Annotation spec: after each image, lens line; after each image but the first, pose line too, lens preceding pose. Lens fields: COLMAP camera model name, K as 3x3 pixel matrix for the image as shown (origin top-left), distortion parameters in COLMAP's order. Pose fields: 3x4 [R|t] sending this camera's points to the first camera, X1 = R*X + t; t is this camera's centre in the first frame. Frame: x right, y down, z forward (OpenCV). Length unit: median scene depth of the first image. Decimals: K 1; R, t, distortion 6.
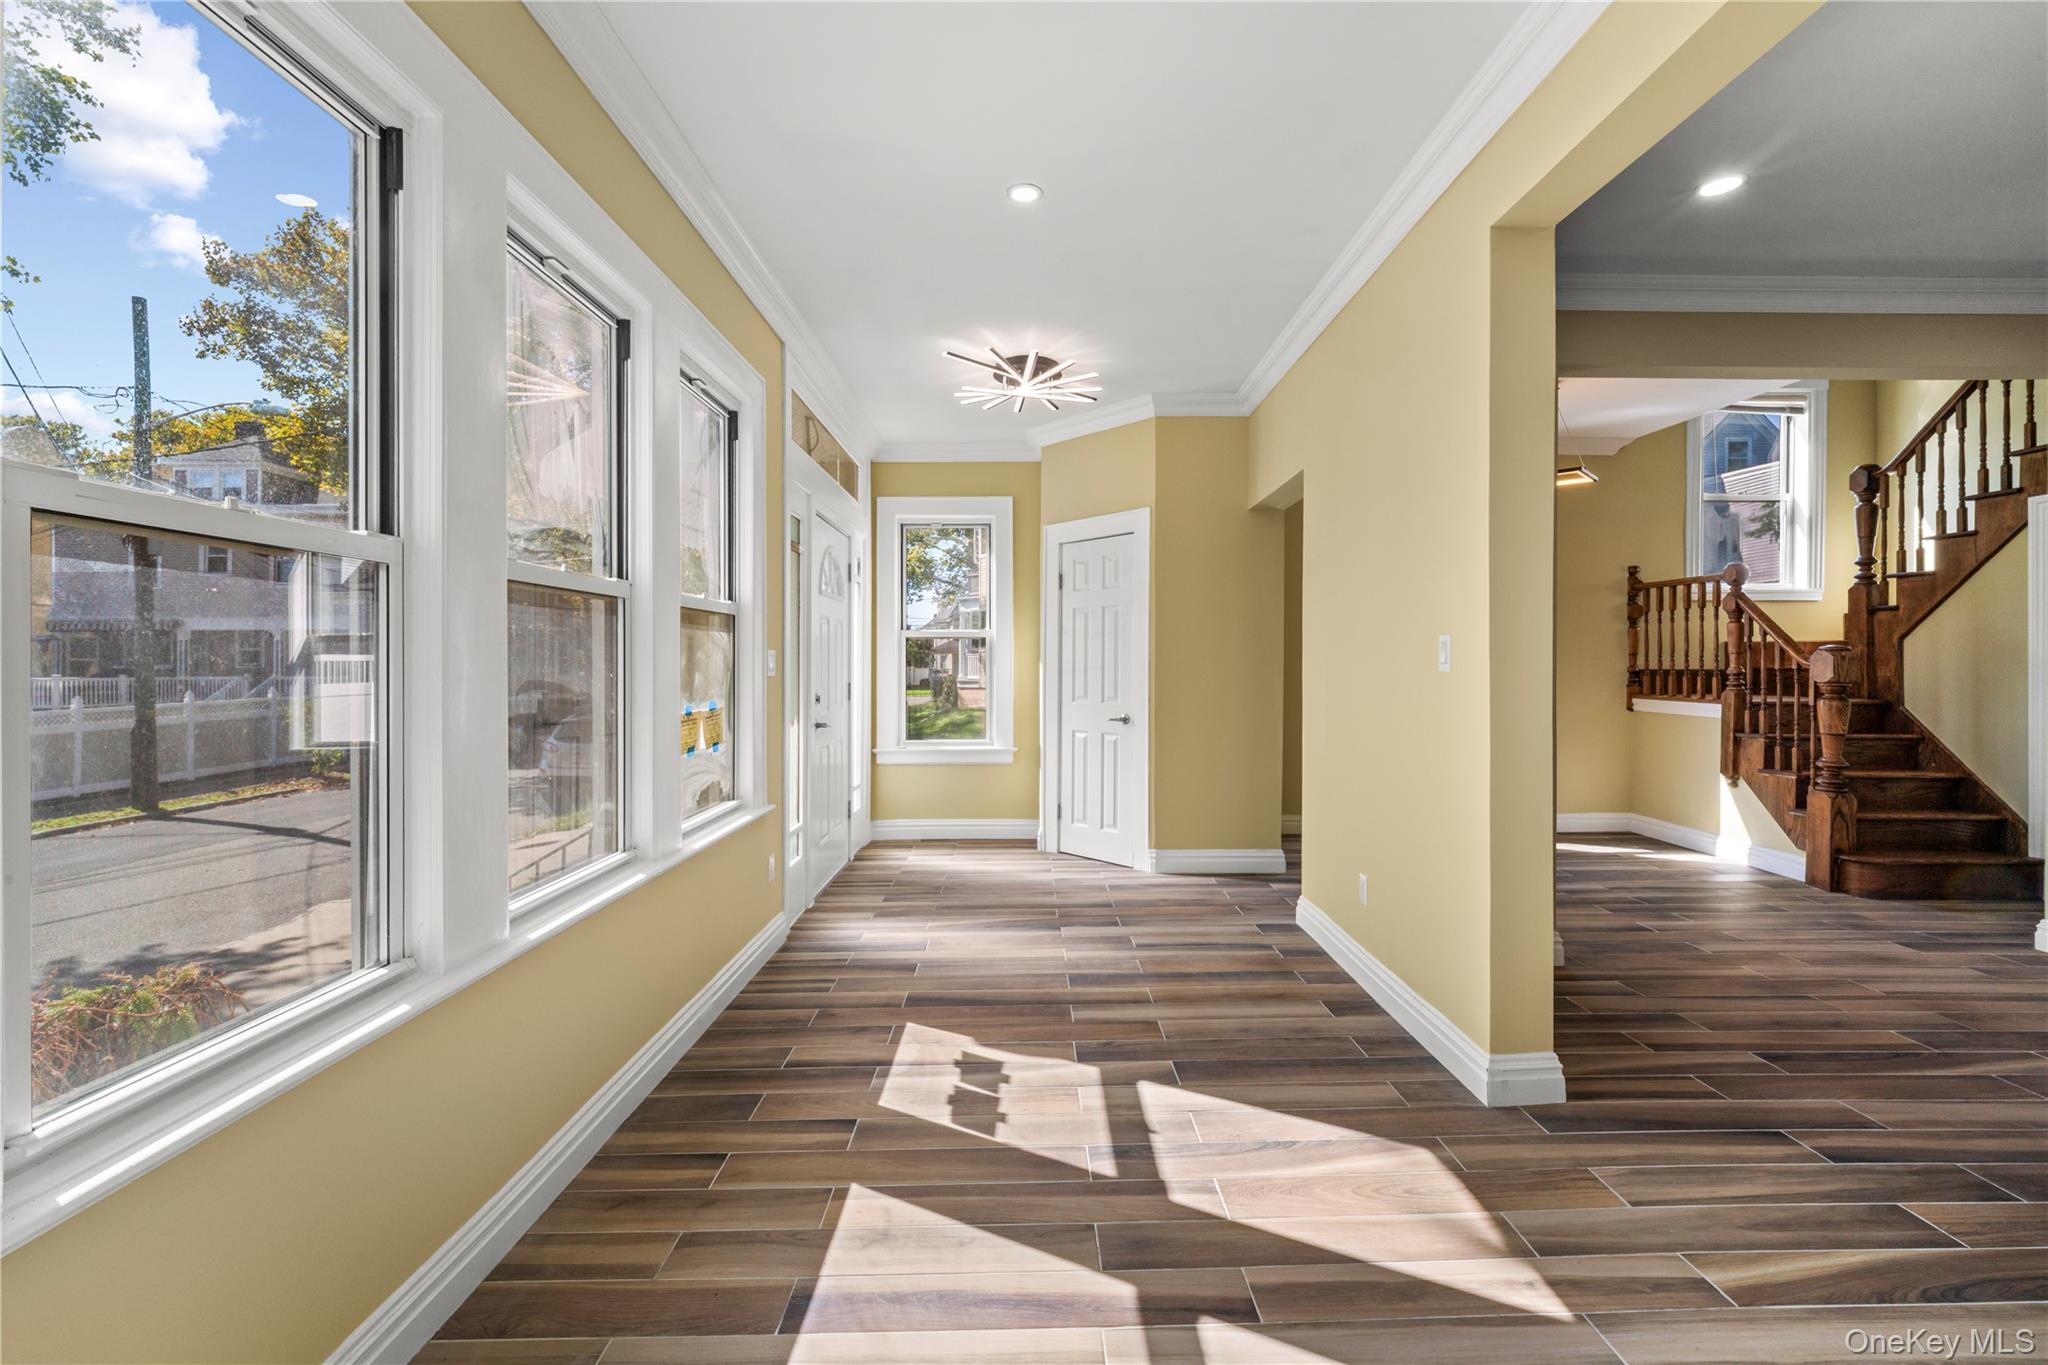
lens RADIAL K [[841.2, 0, 1042.6], [0, 841.2, 670.2], [0, 0, 1]] dist [0.001883, 0.000002]
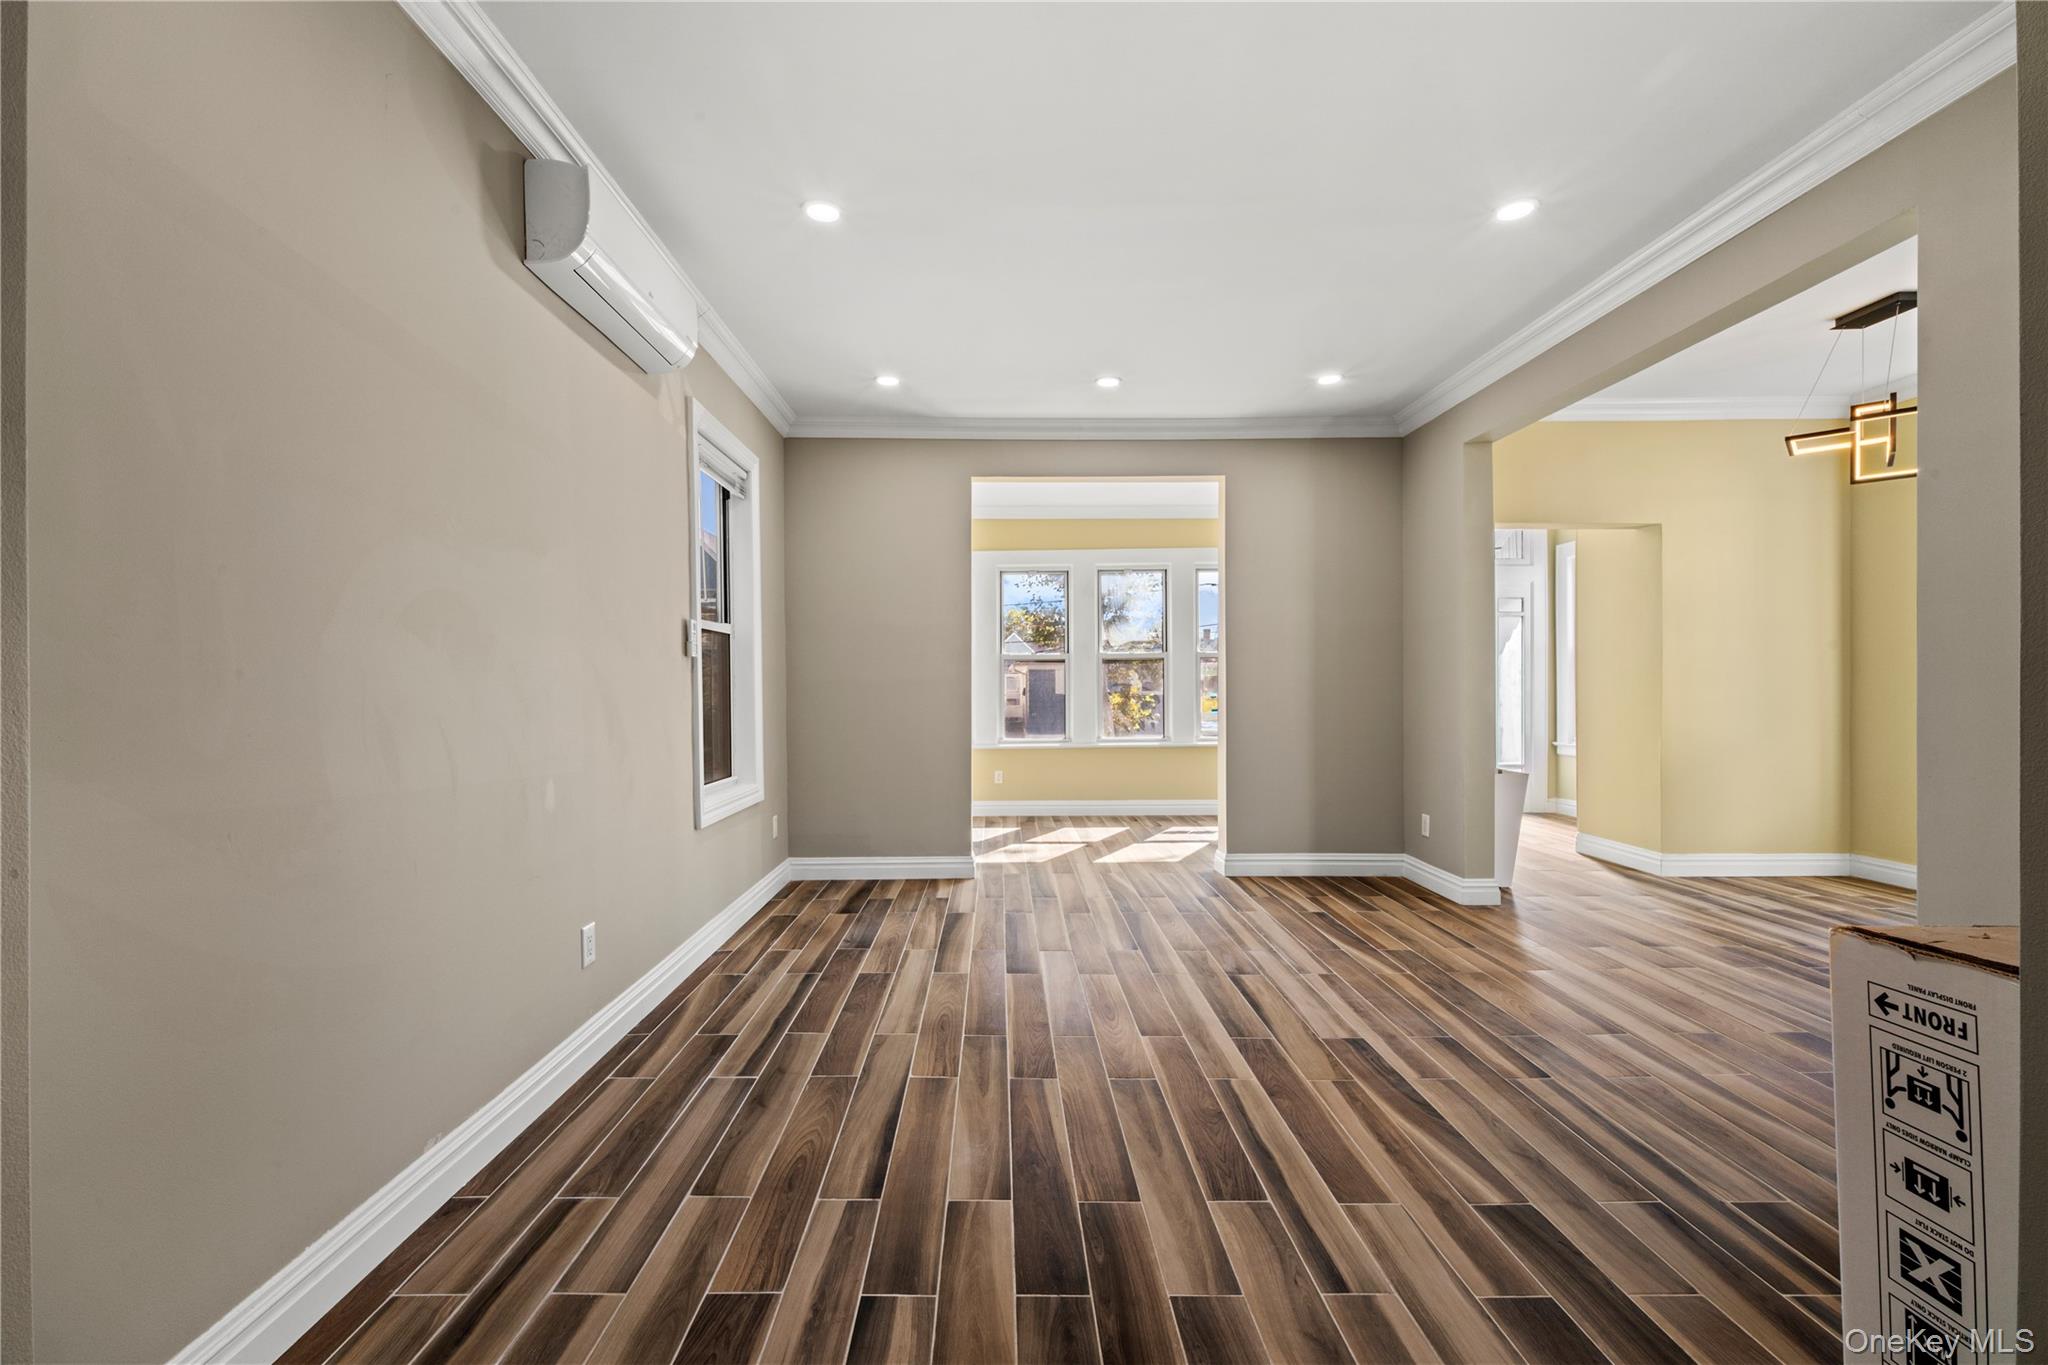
lens RADIAL K [[841.2, 0, 1036.8], [0, 841.2, 678.8], [0, 0, 1]] dist [0.001883, 0.000002]
pose [[0.025201, -0.008778, -0.999644, 1.272644], [-0.000251, 0.999961, -0.008787, 0.009464], [0.999682, 0.000472, 0.025198, 0.210639]]
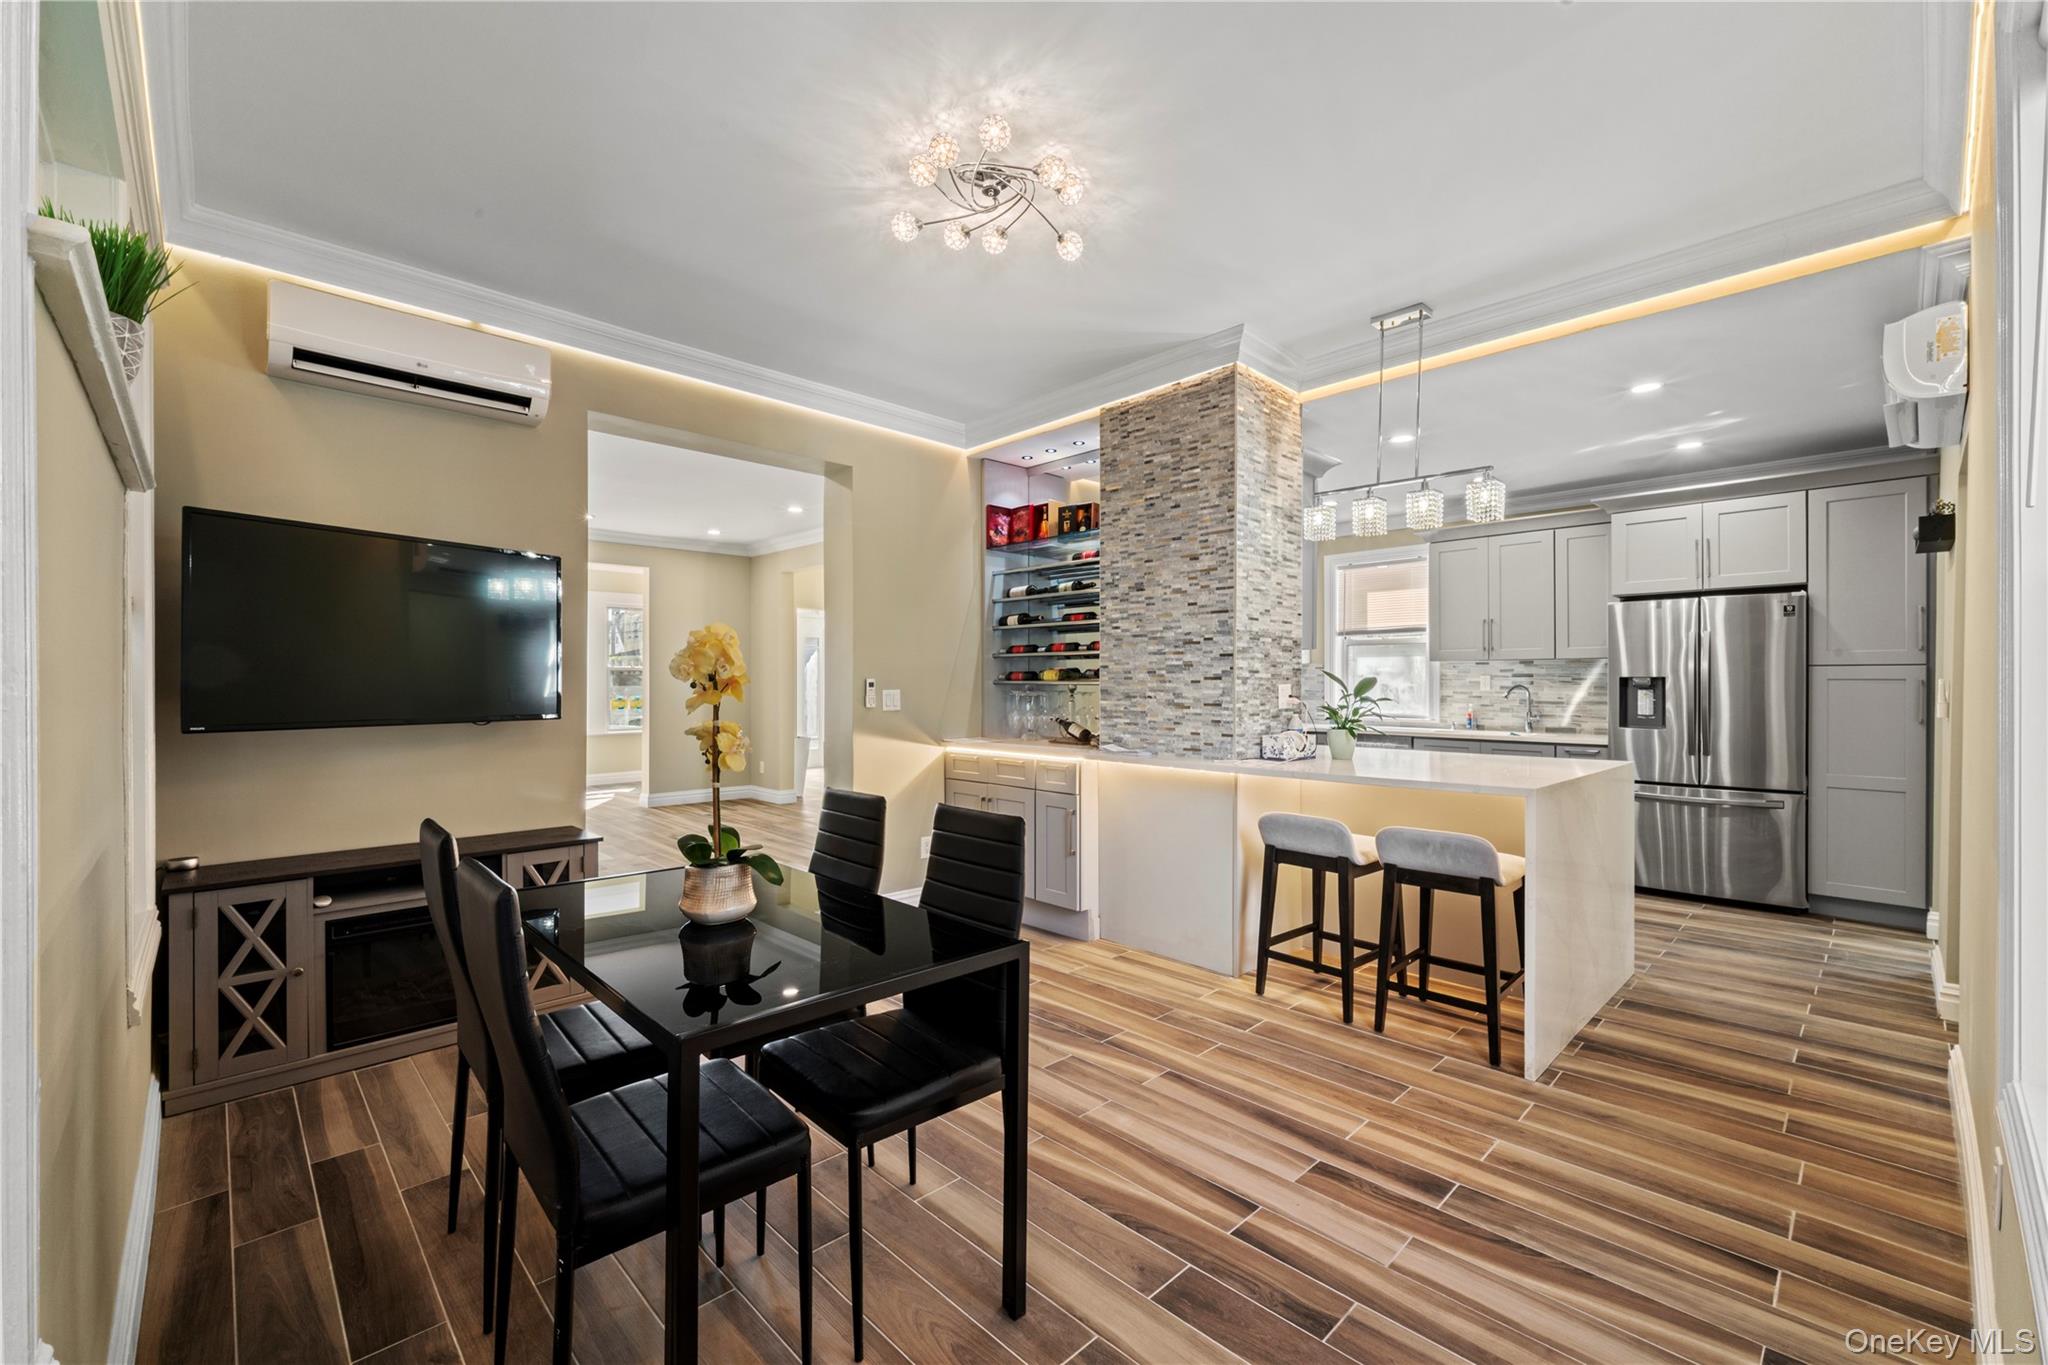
lens RADIAL K [[841.2, 0, 1019.0], [0, 841.2, 694.2], [0, 0, 1]] dist [0.001883, 0.000002]
pose [[0.682921, -0.008839, -0.730439, 1.975942], [0.001058, 0.999938, -0.011111, 0.028196], [0.730491, 0.006815, 0.682888, -0.130714]]
